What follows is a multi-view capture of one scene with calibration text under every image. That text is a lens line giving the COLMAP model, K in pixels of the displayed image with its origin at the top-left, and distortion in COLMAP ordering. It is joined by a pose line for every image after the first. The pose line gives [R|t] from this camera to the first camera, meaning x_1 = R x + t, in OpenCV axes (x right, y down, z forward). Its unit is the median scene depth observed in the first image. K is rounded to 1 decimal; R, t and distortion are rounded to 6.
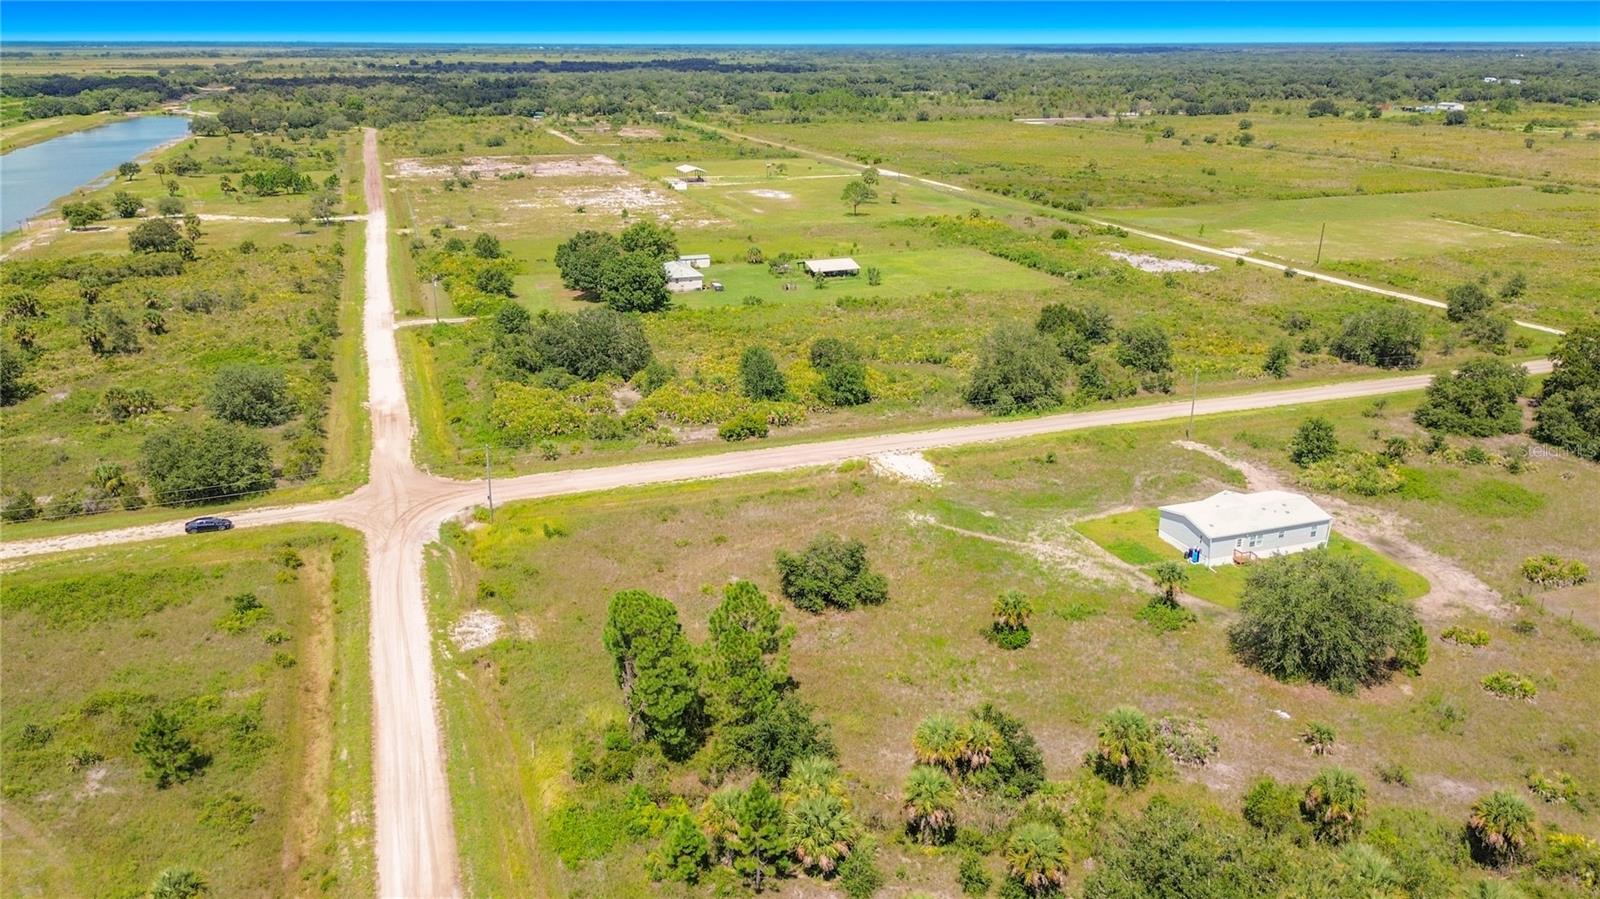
lens RADIAL K [[1158.7, 0, 796.2], [0, 1158.7, 452.5], [0, 0, 1]] dist [0.079505, -0.092094]
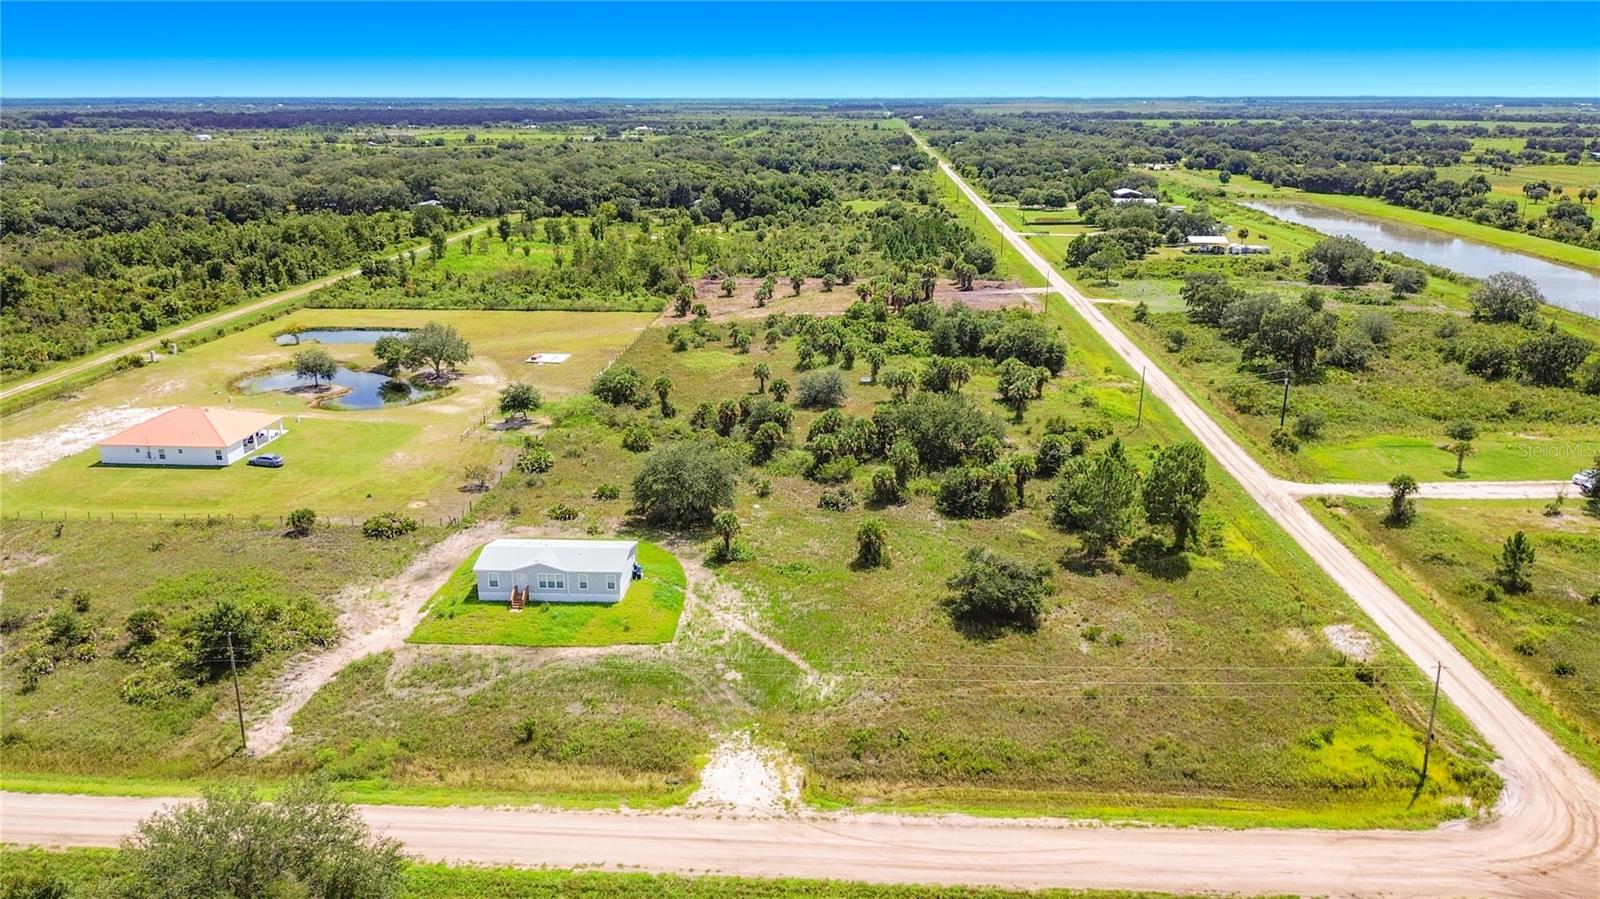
lens RADIAL K [[1154.8, 0, 796.9], [0, 1154.8, 449.9], [0, 0, 1]] dist [0.057378, -0.086100]
pose [[-0.922026, -0.113861, 0.370005, -0.119488], [0.128012, 0.812331, 0.568974, -0.417057], [-0.365350, 0.571974, -0.734415, 1.198273]]
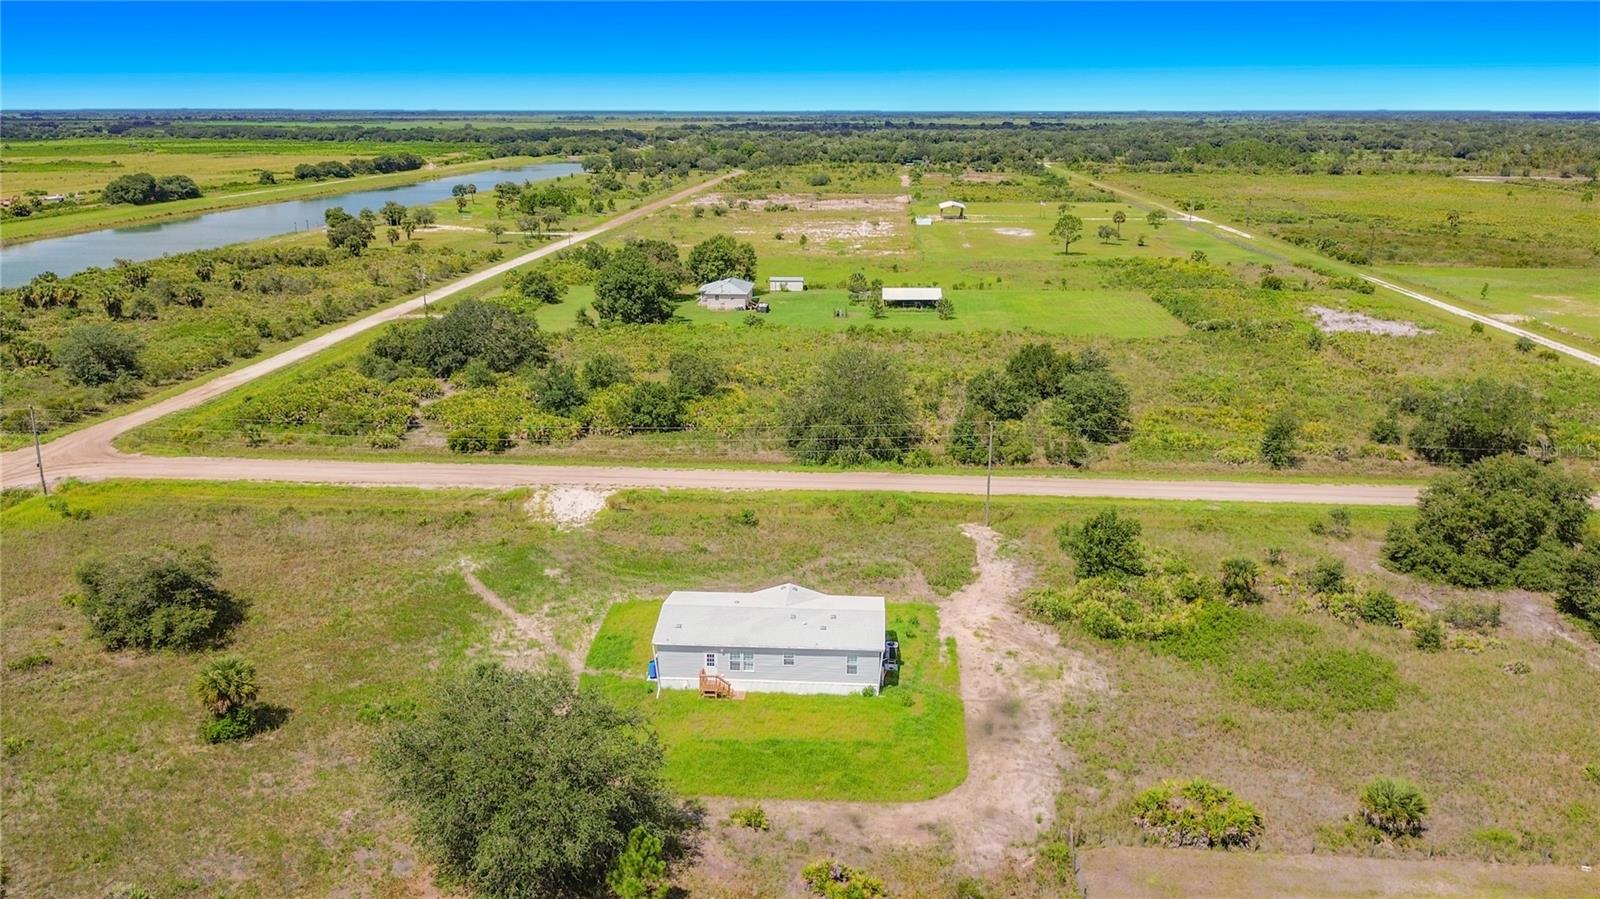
lens RADIAL K [[1169.8, 0, 796.6], [0, 1169.8, 452.1], [0, 0, 1]] dist [0.066069, -0.099219]
pose [[0.917316, 0.112850, -0.381832, 0.475040], [-0.133601, 0.990634, -0.028184, -0.018096], [0.375075, 0.076866, 0.923802, 0.295807]]
